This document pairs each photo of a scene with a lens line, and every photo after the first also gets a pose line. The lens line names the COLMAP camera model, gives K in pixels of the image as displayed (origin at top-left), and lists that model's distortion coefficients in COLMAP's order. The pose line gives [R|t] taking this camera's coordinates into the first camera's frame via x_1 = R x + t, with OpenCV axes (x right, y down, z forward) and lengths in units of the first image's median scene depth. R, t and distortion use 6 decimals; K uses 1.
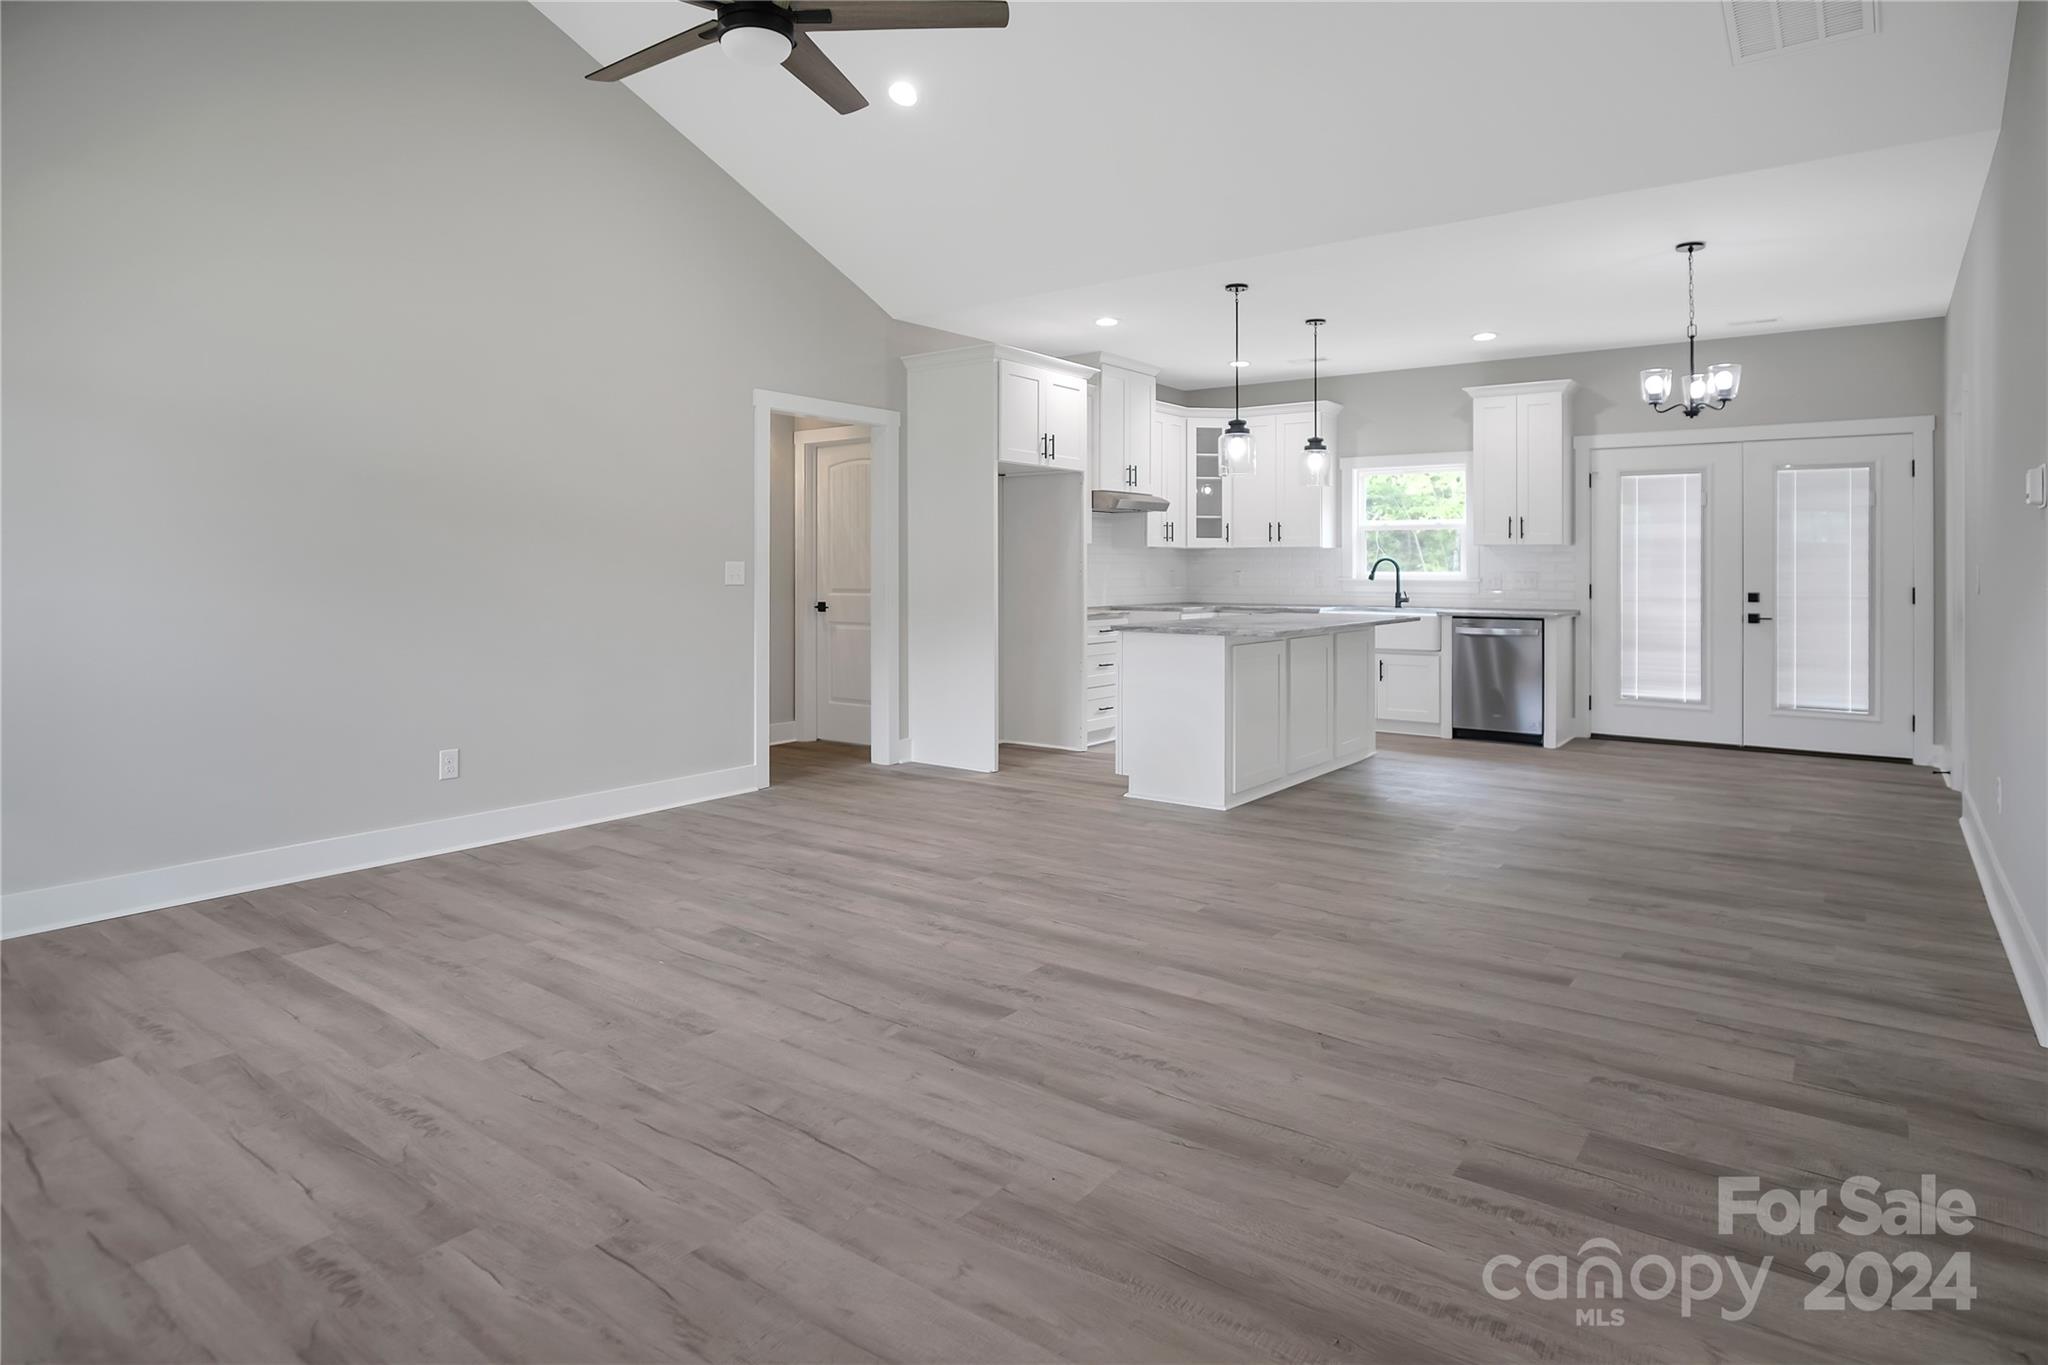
lens RADIAL K [[1133.1, 0, 1042.3], [0, 1133.1, 562.3], [0, 0, 1]] dist [-0.016520, -0.000359]
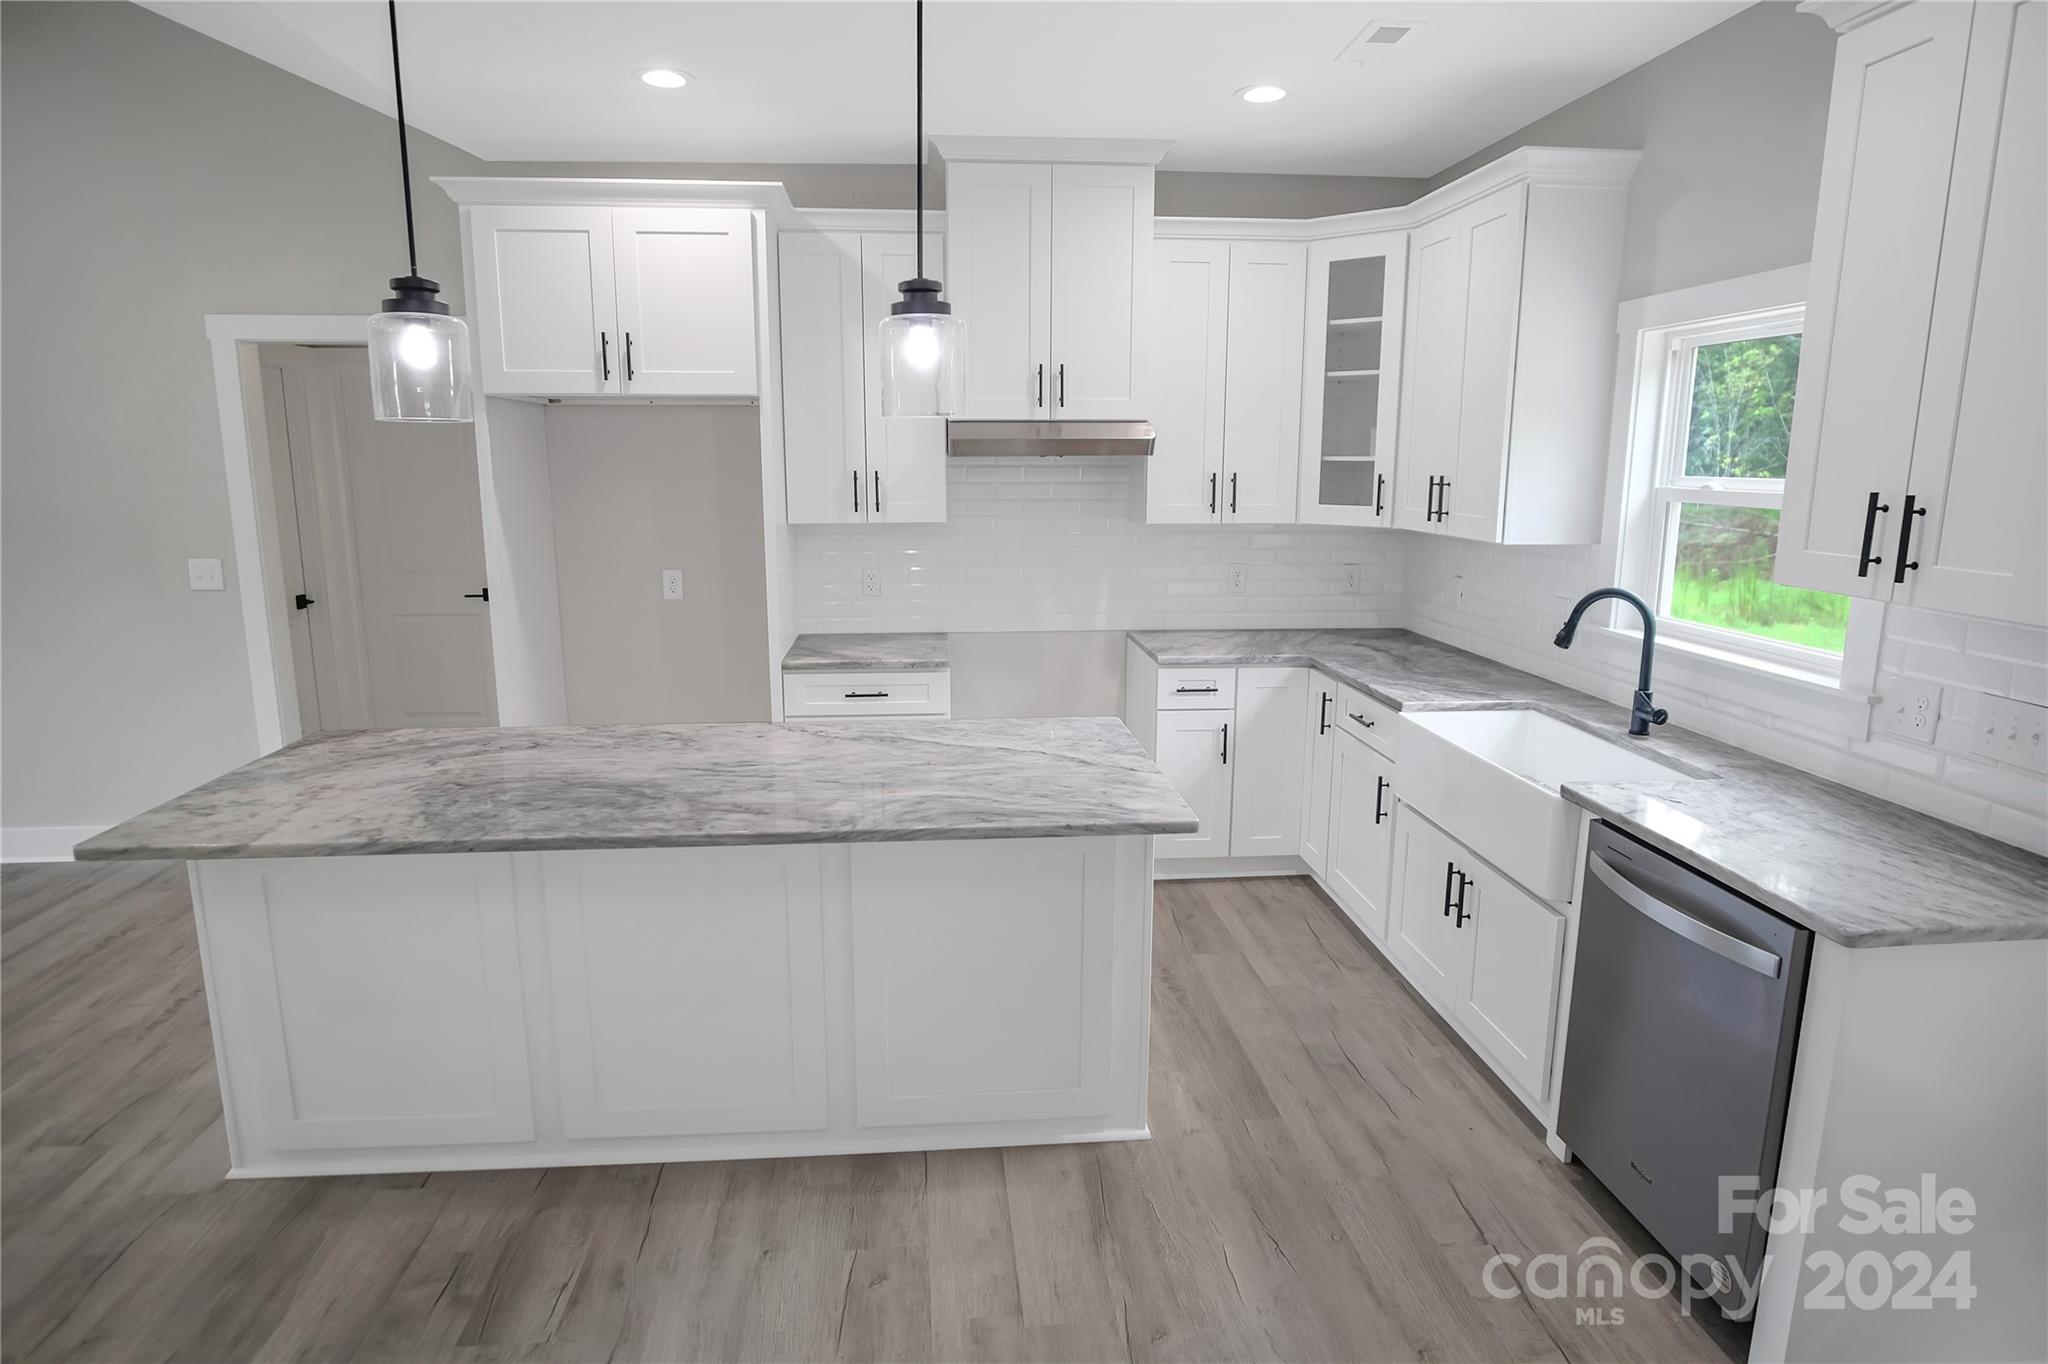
lens RADIAL K [[1141.8, 0, 1016.1], [0, 1141.8, 636.9], [0, 0, 1]] dist [-0.024150, -0.000260]
pose [[0.660792, 0.117619, -0.741296, 0.503004], [0.001566, 0.987427, 0.158067, -0.051255], [0.750567, -0.105610, 0.652300, 0.719710]]
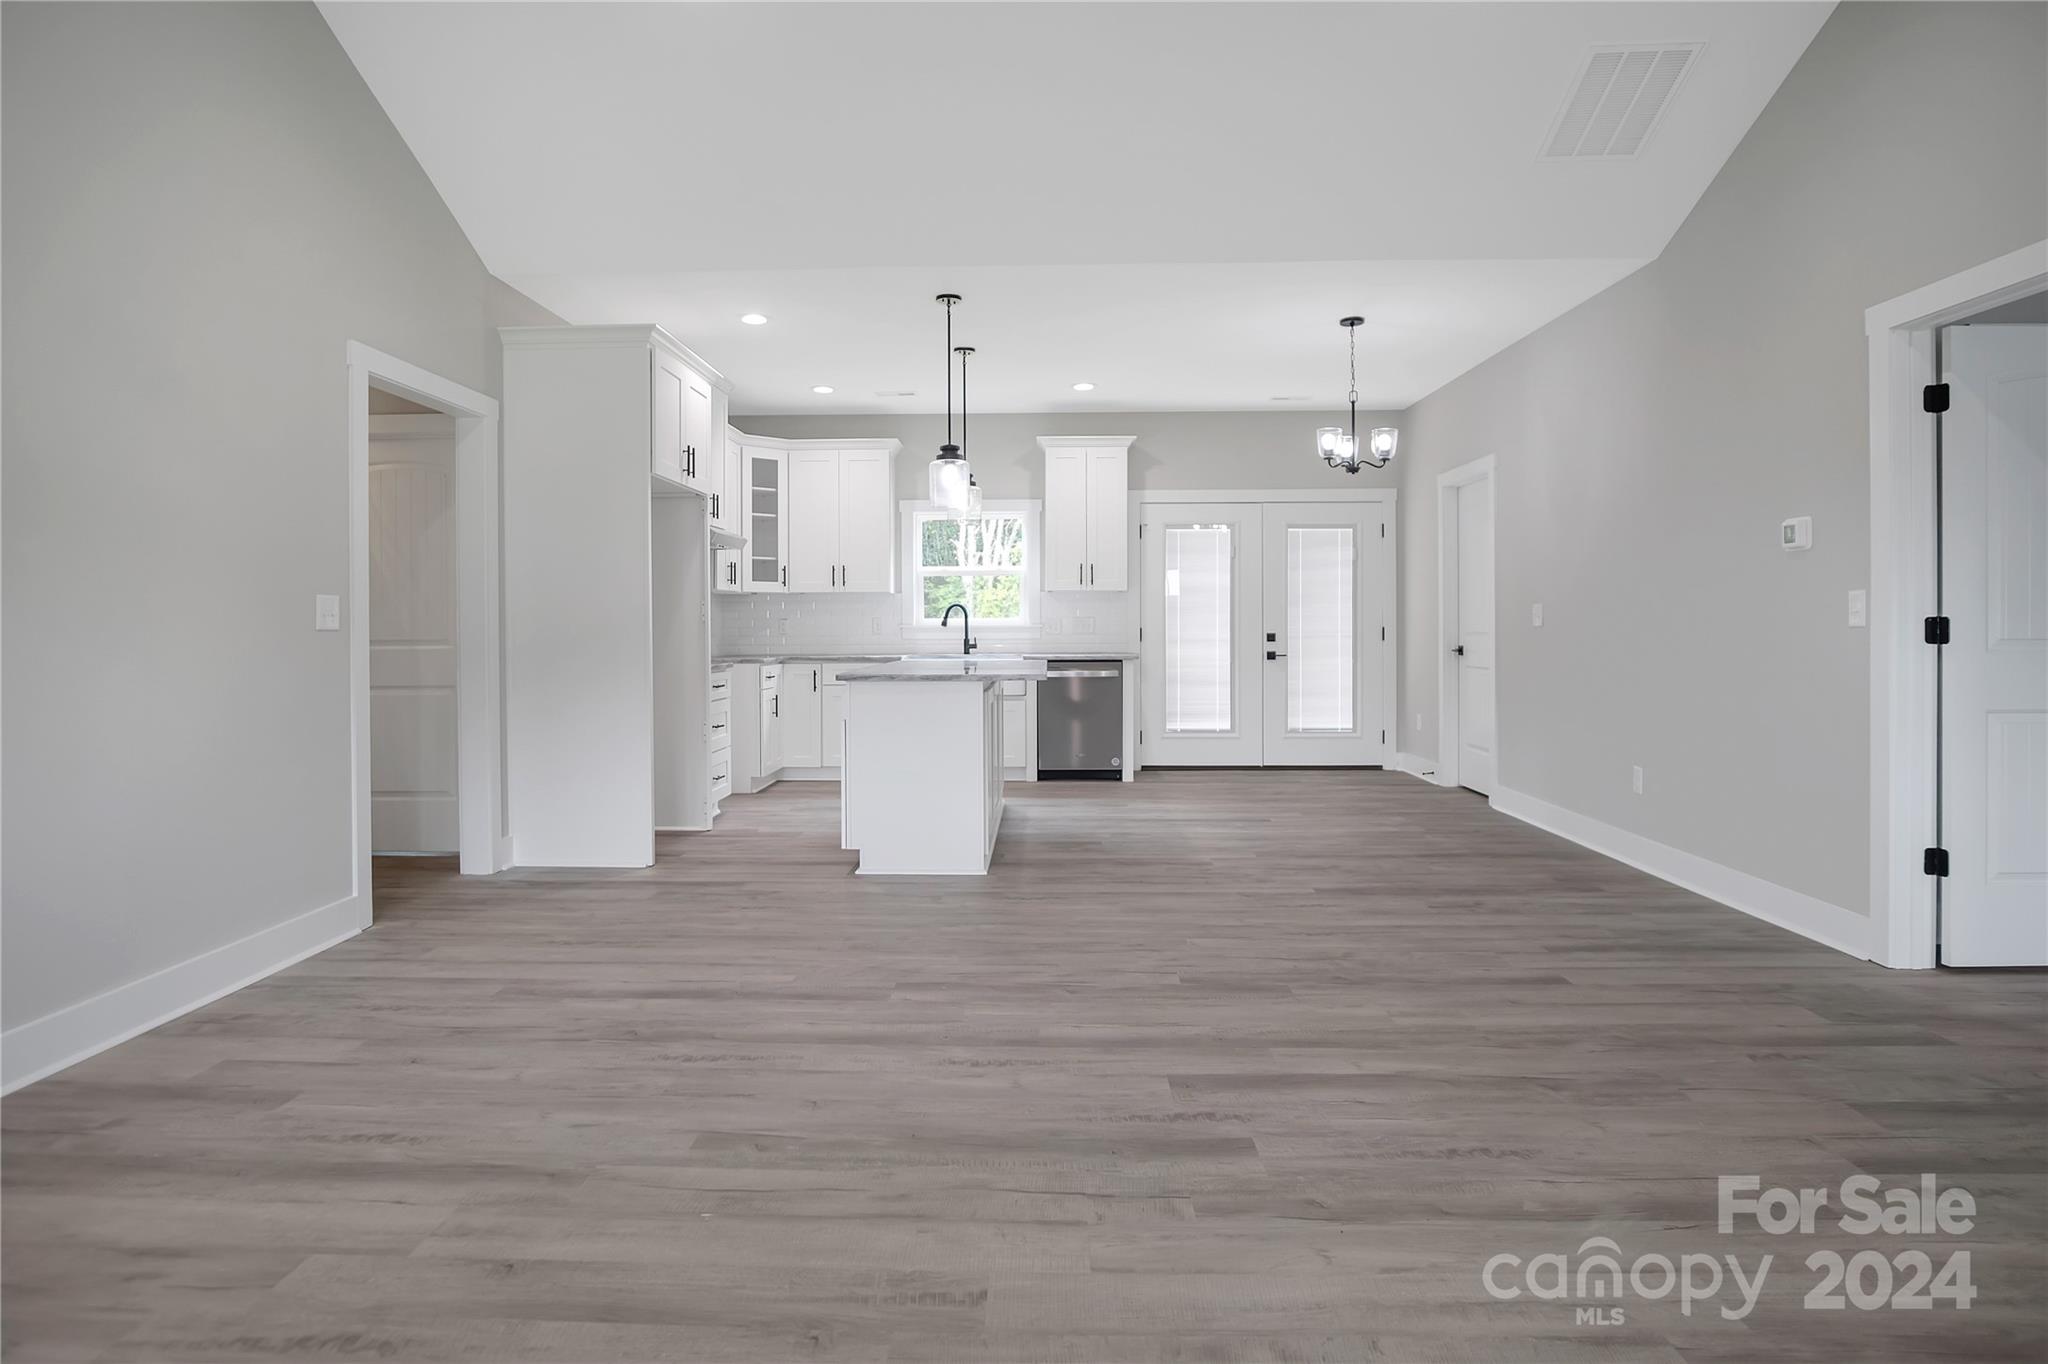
lens RADIAL K [[1141.8, 0, 1016.1], [0, 1141.8, 636.9], [0, 0, 1]] dist [-0.024150, -0.000260]
pose [[0.827751, -0.011706, 0.560974, -0.238844], [0.003749, 0.999875, 0.015332, 0.011346], [-0.561083, -0.010588, 0.827692, 0.170618]]
